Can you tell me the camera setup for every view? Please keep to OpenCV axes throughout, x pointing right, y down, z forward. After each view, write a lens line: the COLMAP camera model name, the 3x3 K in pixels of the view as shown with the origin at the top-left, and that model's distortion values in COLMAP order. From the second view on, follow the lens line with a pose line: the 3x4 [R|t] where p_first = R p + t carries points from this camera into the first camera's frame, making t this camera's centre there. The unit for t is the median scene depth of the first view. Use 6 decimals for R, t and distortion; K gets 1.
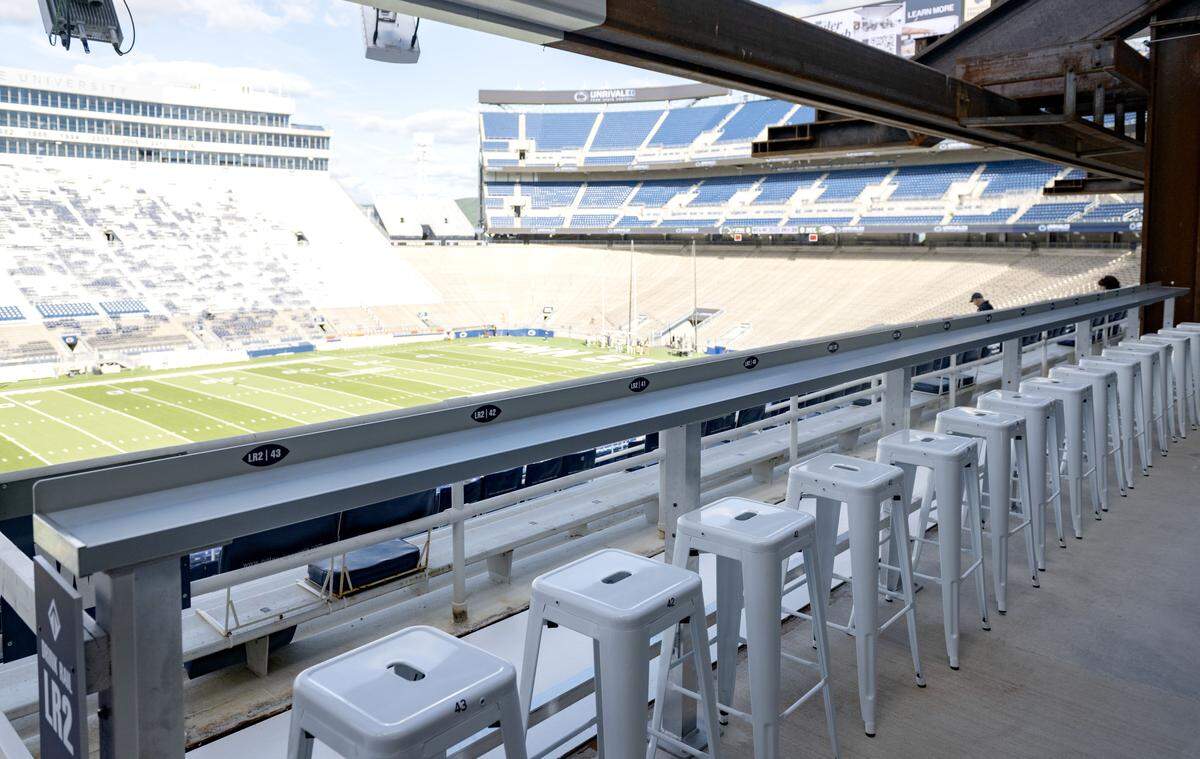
lens RADIAL K [[848.5, 0, 607.4], [0, 848.5, 307.6], [0, 0, 1]] dist [-0.001537, -0.004732]
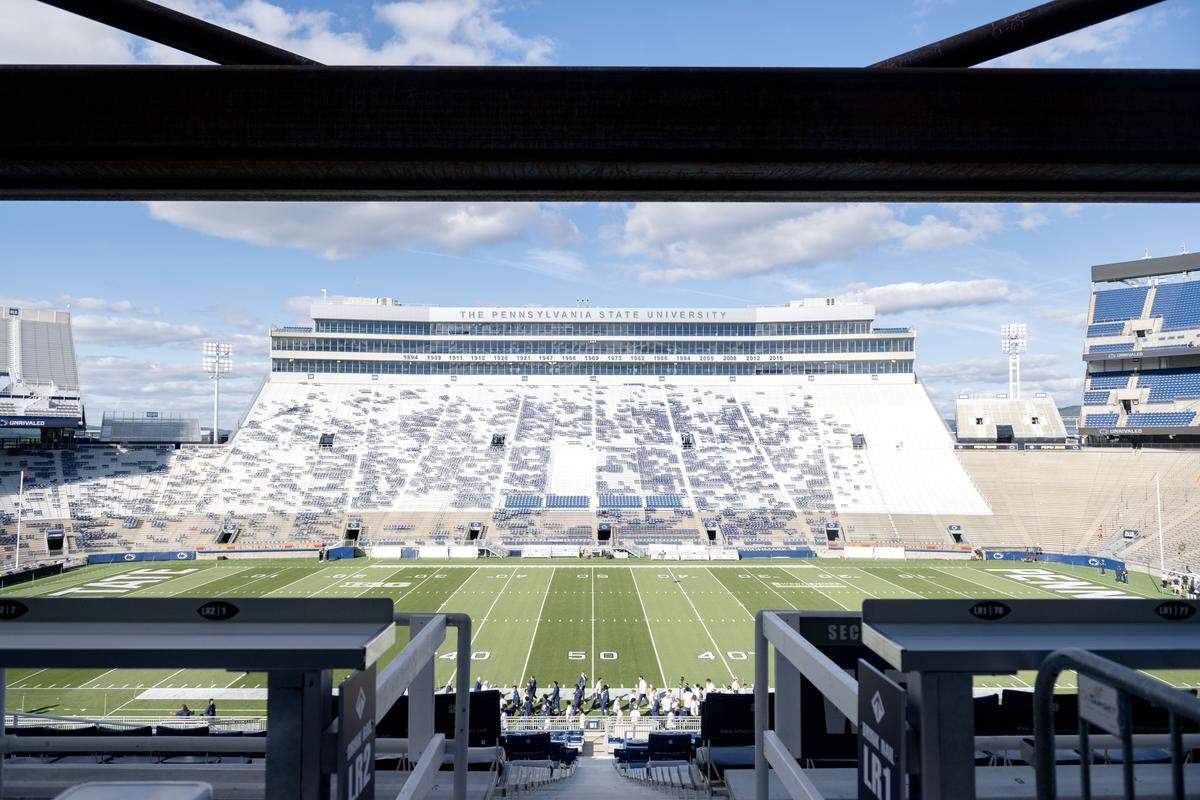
lens RADIAL K [[814.7, 0, 603.3], [0, 814.7, 404.5], [0, 0, 1]] dist [-0.004780, -0.001180]
pose [[0.681290, -0.036260, -0.731115, 0.122538], [-0.057715, 0.993002, -0.103030, -0.008688], [0.729735, 0.112389, 0.674430, 0.126677]]
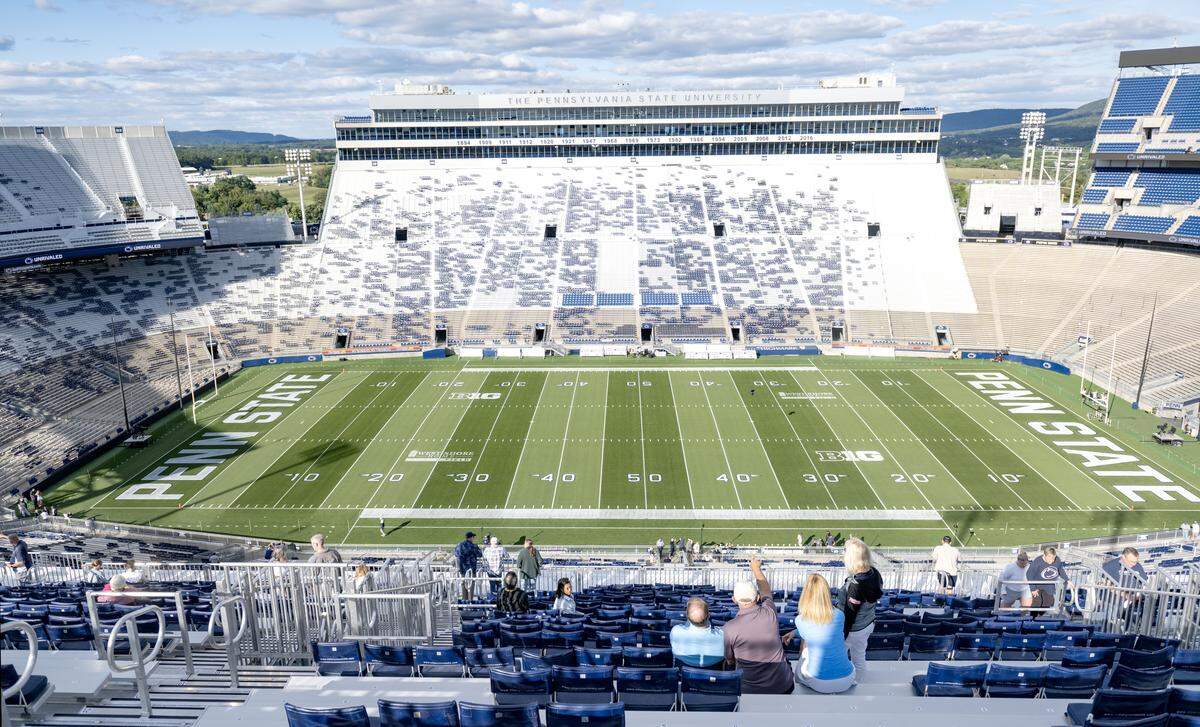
lens RADIAL K [[828.8, 0, 599.5], [0, 828.8, 355.5], [0, 0, 1]] dist [-0.007714, 0.000020]
pose [[0.649092, 0.184542, -0.737987, 0.213306], [-0.045001, 0.977745, 0.204915, -0.118636], [0.759378, -0.099799, 0.642951, 0.021144]]
